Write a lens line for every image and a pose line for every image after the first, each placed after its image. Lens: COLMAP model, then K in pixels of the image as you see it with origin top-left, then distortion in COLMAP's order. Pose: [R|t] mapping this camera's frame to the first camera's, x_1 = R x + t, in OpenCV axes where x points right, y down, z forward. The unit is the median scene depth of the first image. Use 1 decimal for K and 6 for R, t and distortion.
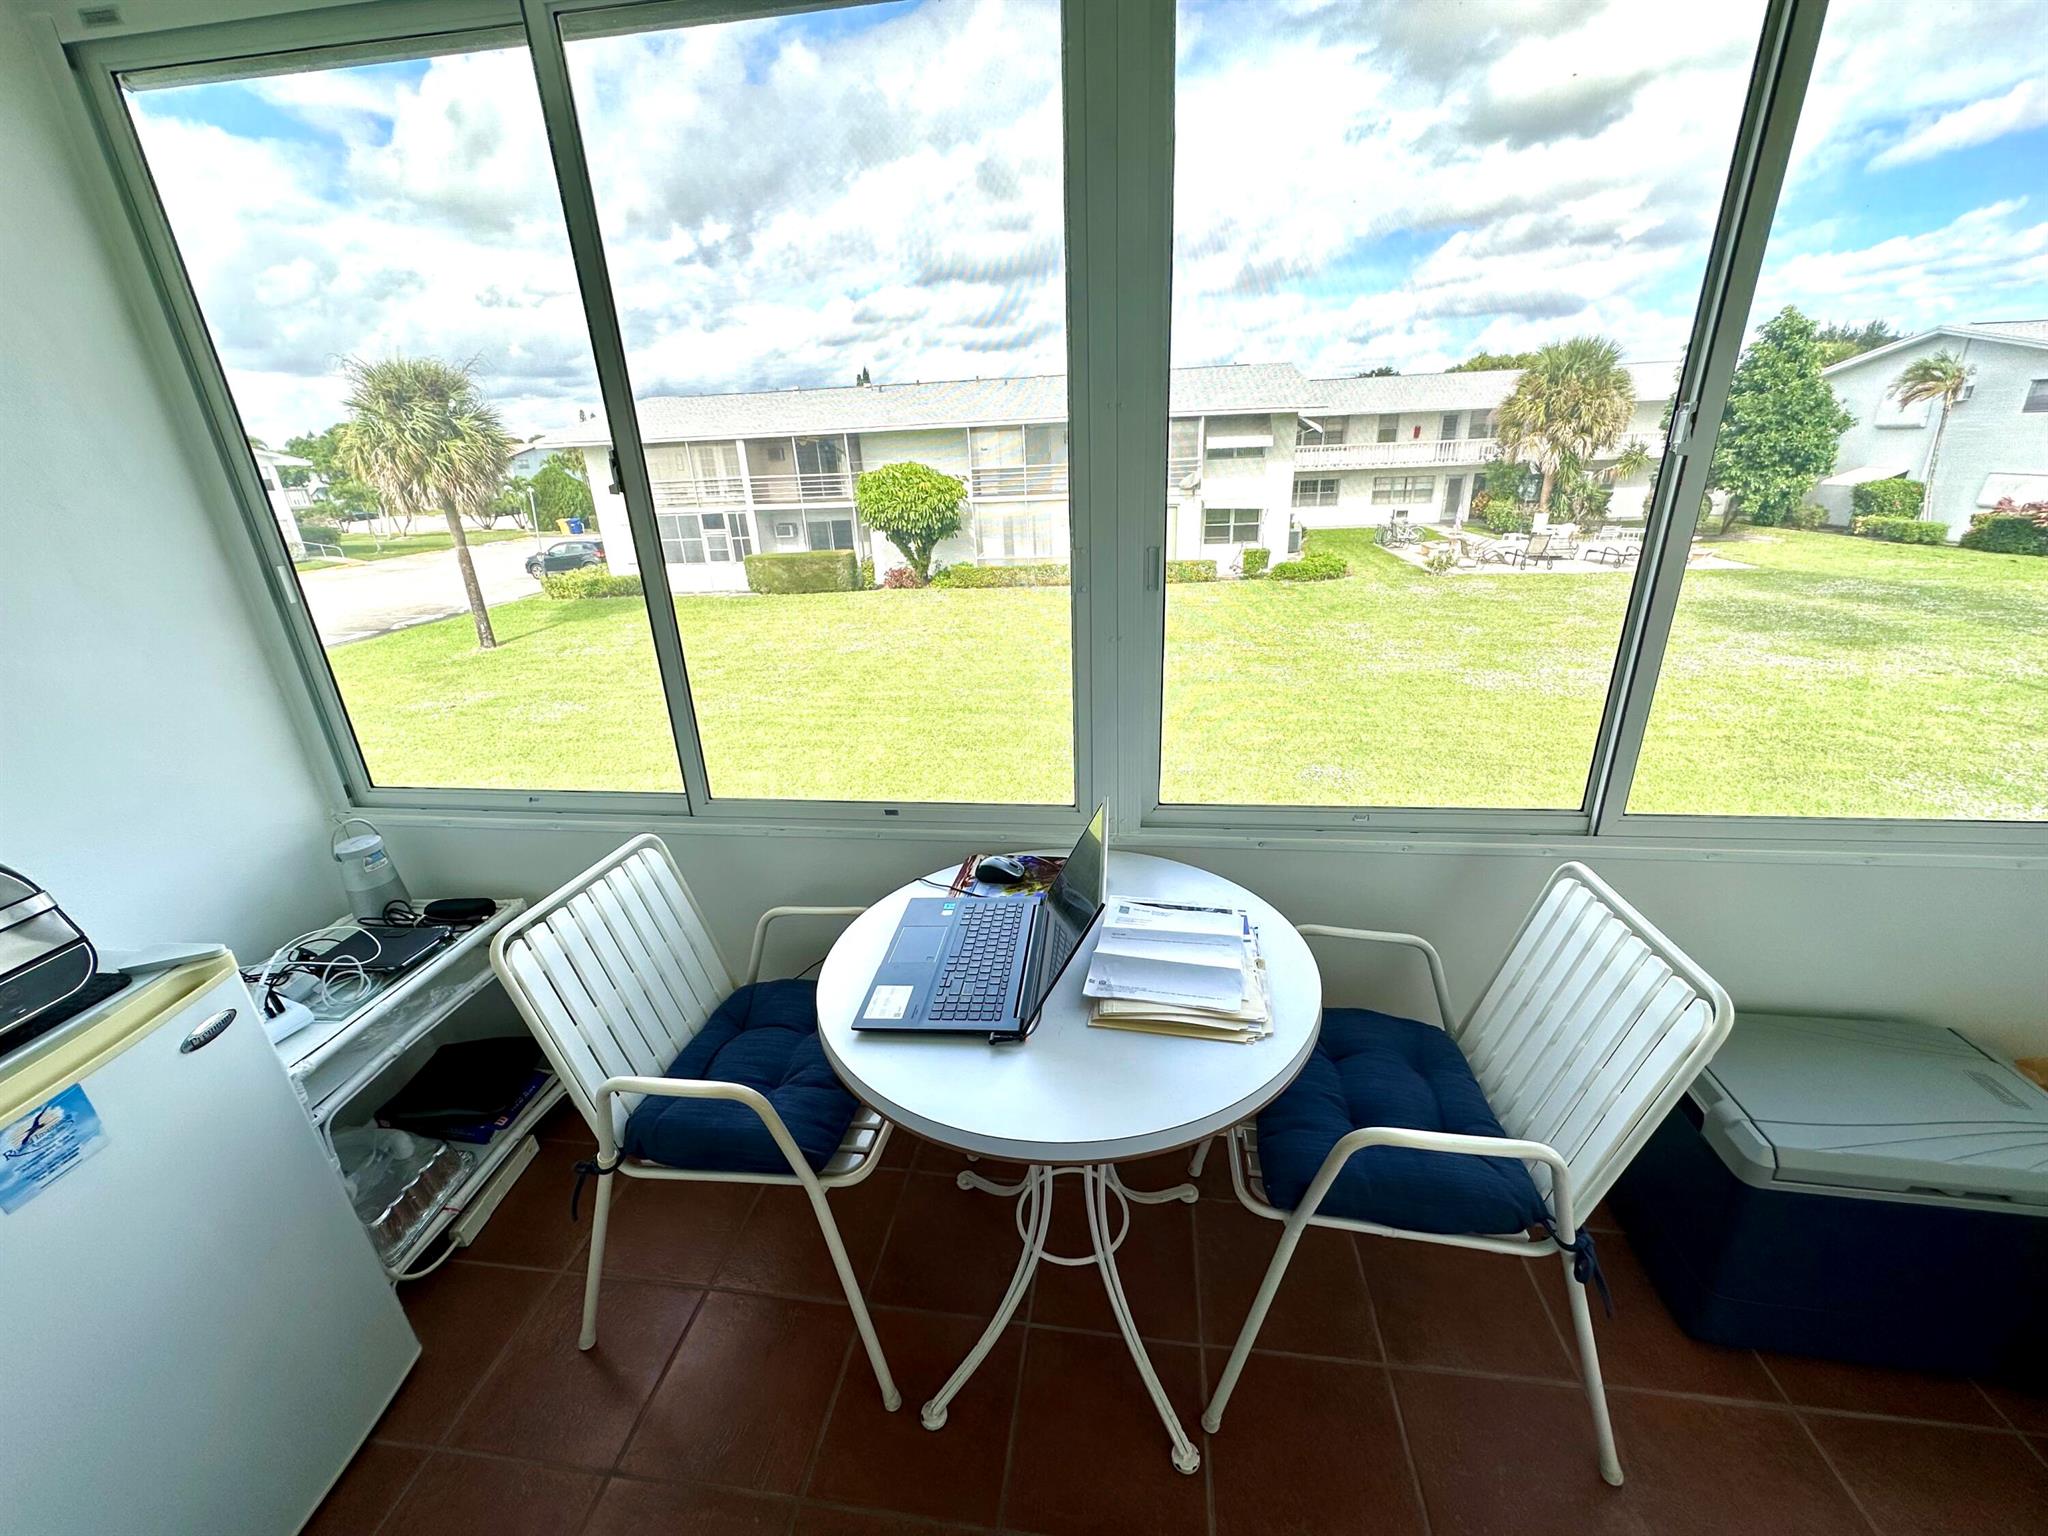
lens RADIAL K [[815.2, 0, 1024.0], [0, 815.2, 768.0], [0, 0, 1]] dist [-0.000670, 0.000165]
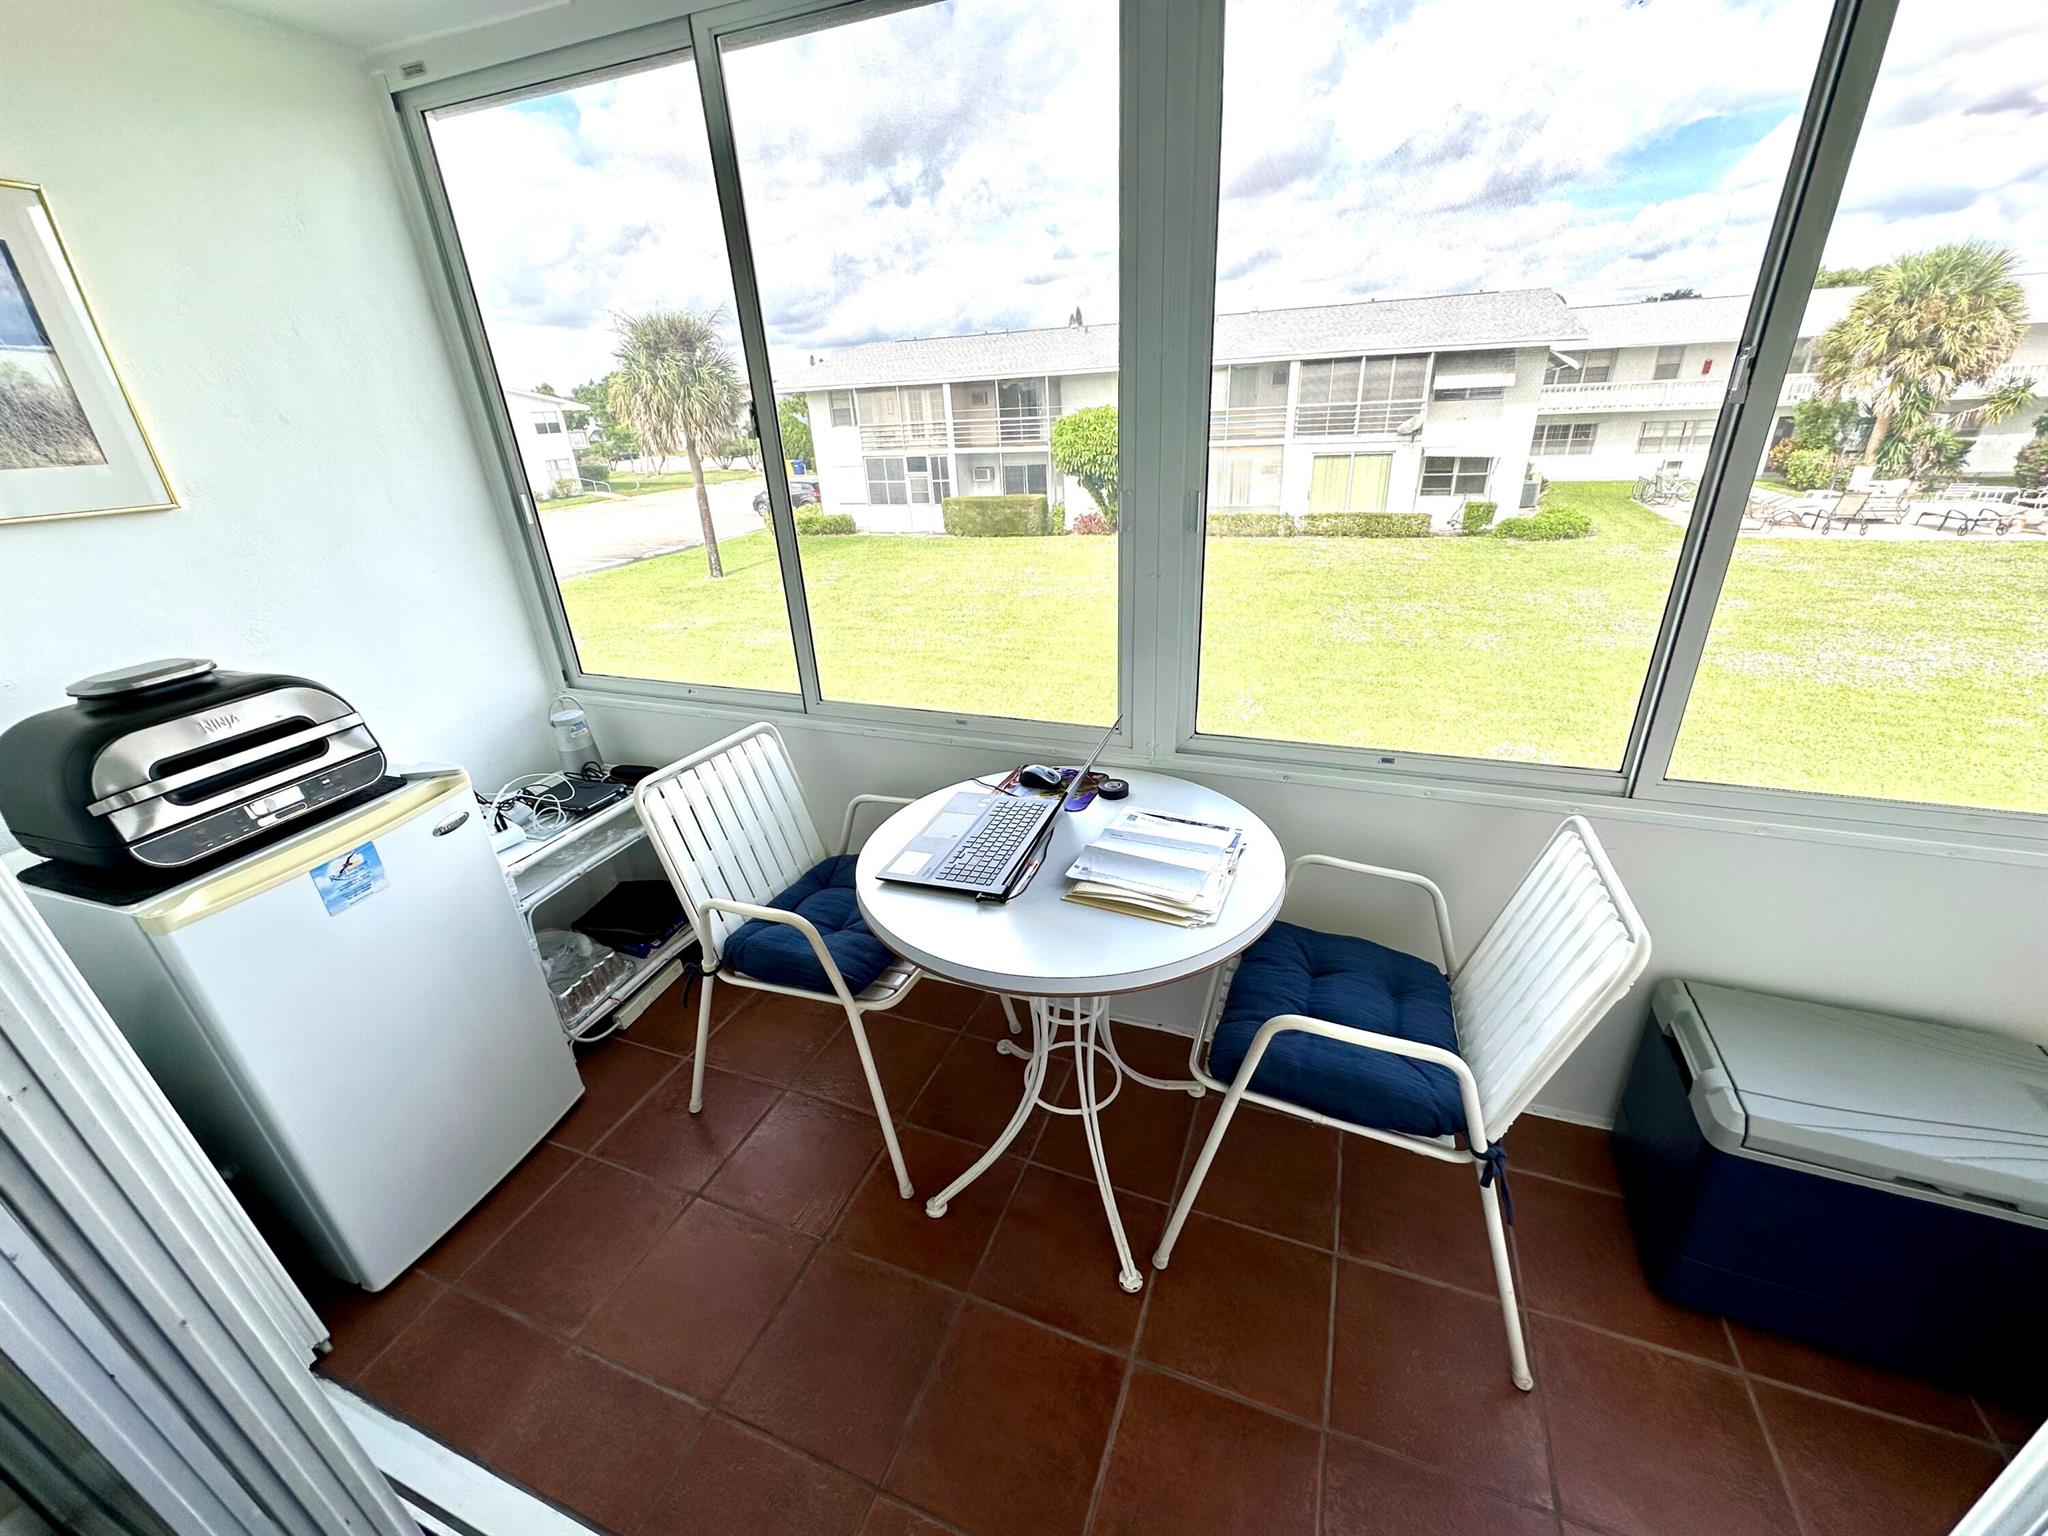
lens RADIAL K [[815.2, 0, 1024.0], [0, 815.2, 768.0], [0, 0, 1]] dist [-0.000670, 0.000165]
pose [[0.972745, 0.091090, -0.213237, 0.166796], [-0.078122, 0.994588, 0.068491, 0.031468], [0.218322, -0.049966, 0.974597, -0.101739]]
